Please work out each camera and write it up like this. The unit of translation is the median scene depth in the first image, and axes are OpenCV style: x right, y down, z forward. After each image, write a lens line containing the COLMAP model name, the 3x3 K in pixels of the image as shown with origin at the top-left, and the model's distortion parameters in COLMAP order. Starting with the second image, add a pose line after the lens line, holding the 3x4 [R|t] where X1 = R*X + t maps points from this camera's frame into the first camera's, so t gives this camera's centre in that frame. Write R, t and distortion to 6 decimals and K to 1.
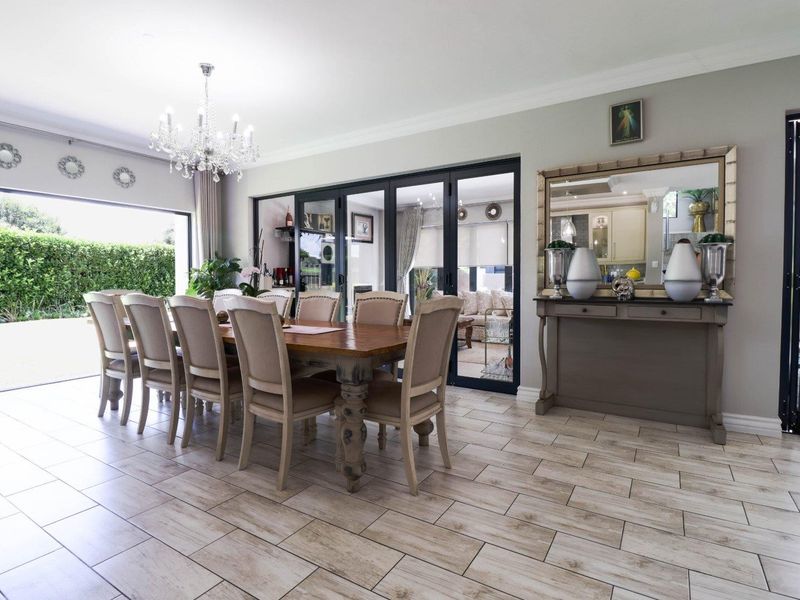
lens RADIAL K [[423.7, 0, 398.8], [0, 423.7, 292.9], [0, 0, 1]] dist [0.001169, -0.007995]
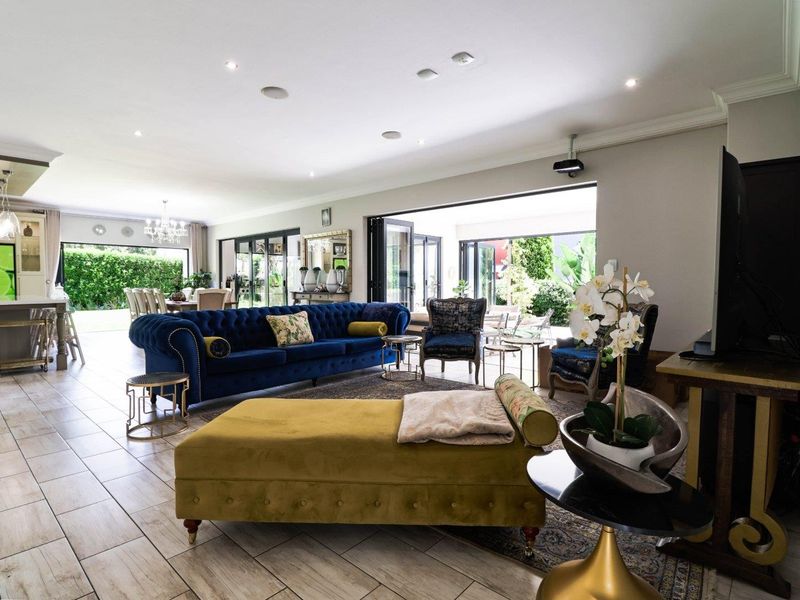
lens RADIAL K [[423.7, 0, 400.3], [0, 423.7, 295.1], [0, 0, 1]] dist [0.001169, -0.007995]
pose [[0.984740, 0.007089, -0.173889, 1.315415], [-0.007786, 0.999964, -0.003330, 0.034537], [0.173859, 0.004633, 0.984760, -1.200915]]
